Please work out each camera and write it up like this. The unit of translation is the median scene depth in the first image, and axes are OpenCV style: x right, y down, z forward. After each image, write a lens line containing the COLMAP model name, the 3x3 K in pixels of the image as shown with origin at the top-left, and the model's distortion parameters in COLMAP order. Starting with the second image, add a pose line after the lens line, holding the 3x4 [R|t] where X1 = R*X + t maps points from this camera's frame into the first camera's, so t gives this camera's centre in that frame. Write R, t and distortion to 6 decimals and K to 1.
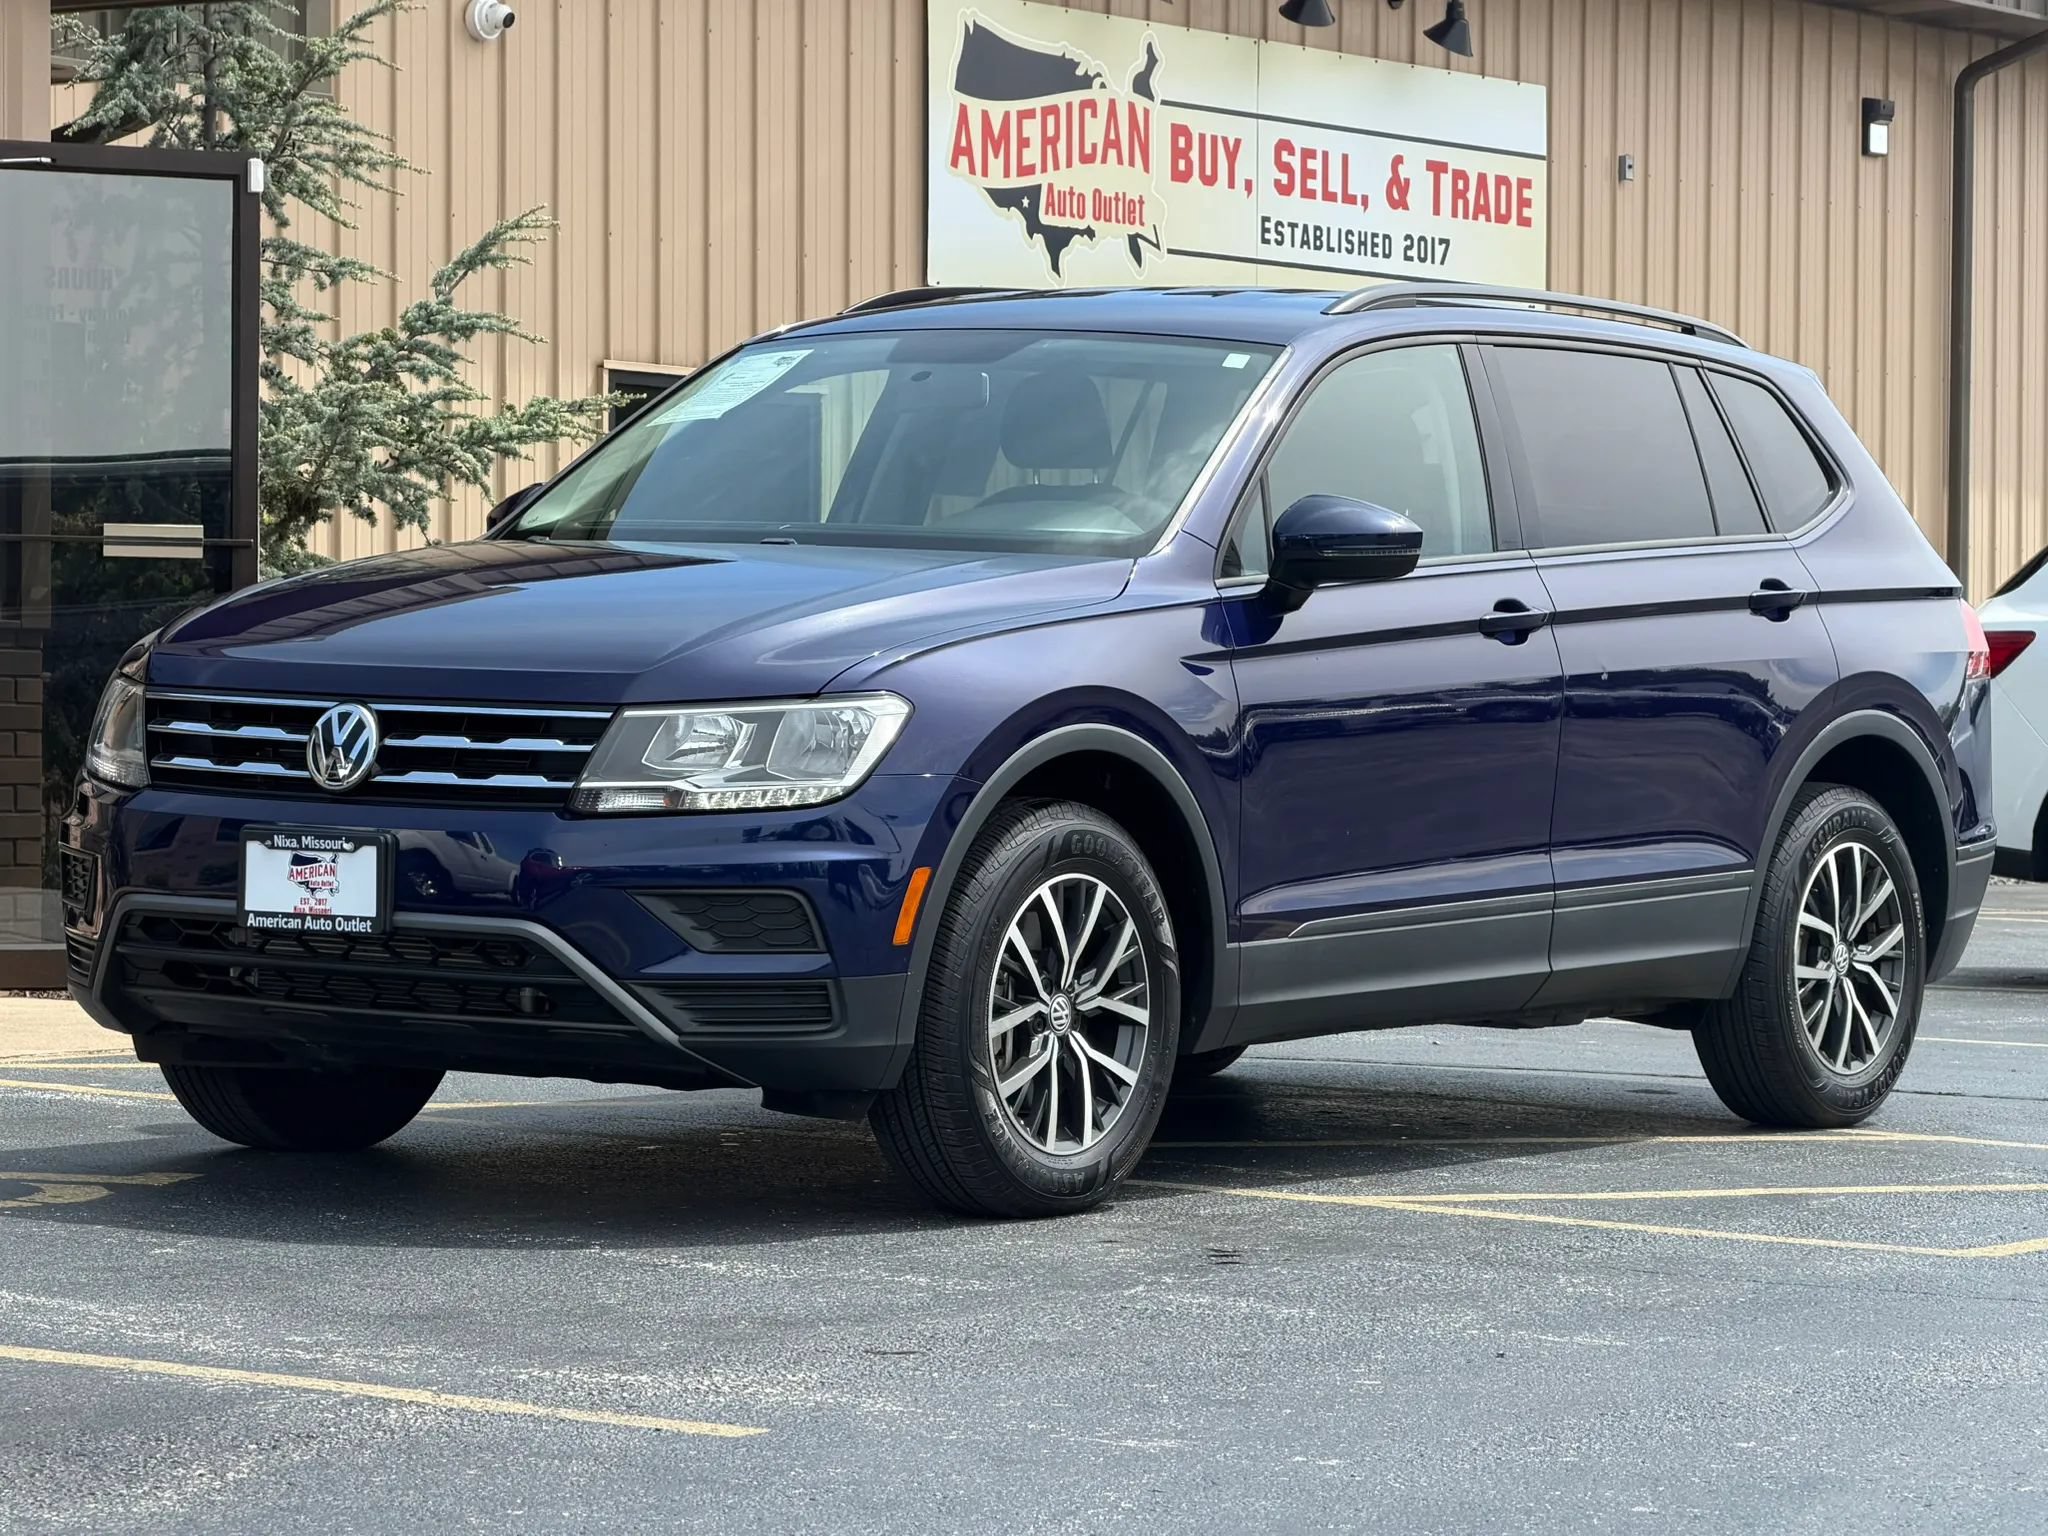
lens RADIAL K [[7636.6, 0, 1033.9], [0, 7636.6, 686.7], [0, 0, 1]] dist [0.181484, 1.532650]
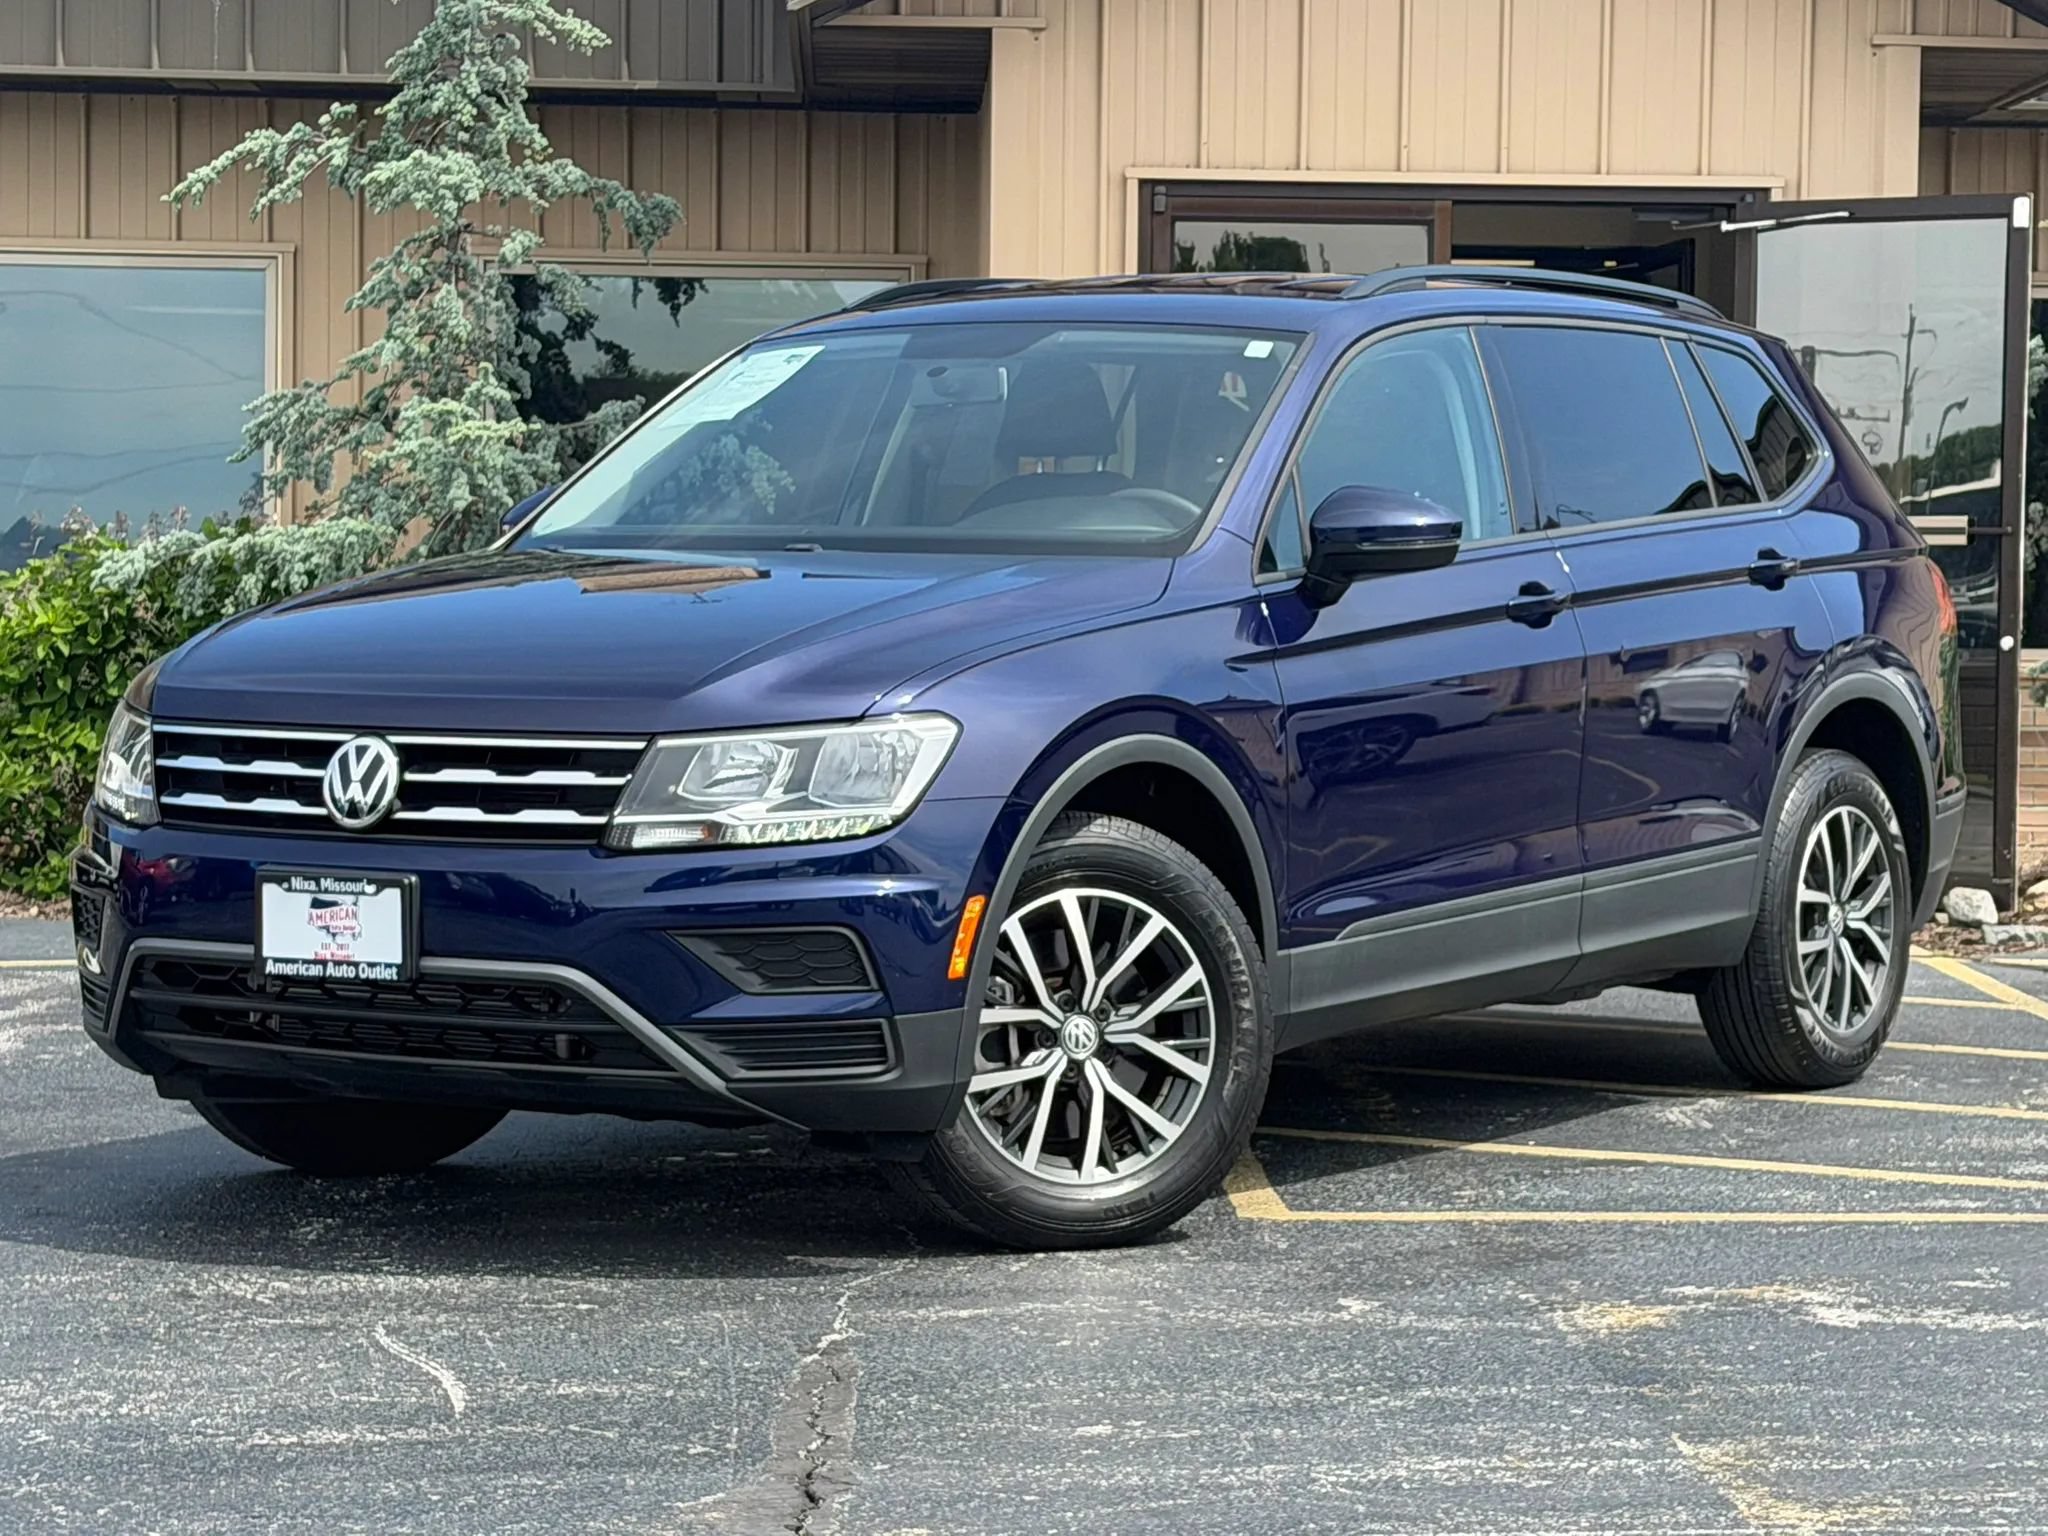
lens RADIAL K [[5747.3, 0, 1024.0], [0, 5747.3, 768.0], [0, 0, 1]] dist [0.128510, 1.120359]
pose [[0.999310, -0.027113, 0.025378, -0.025328], [0.026215, 0.999042, 0.035048, -0.016523], [-0.026303, -0.034359, 0.999063, 0.274534]]
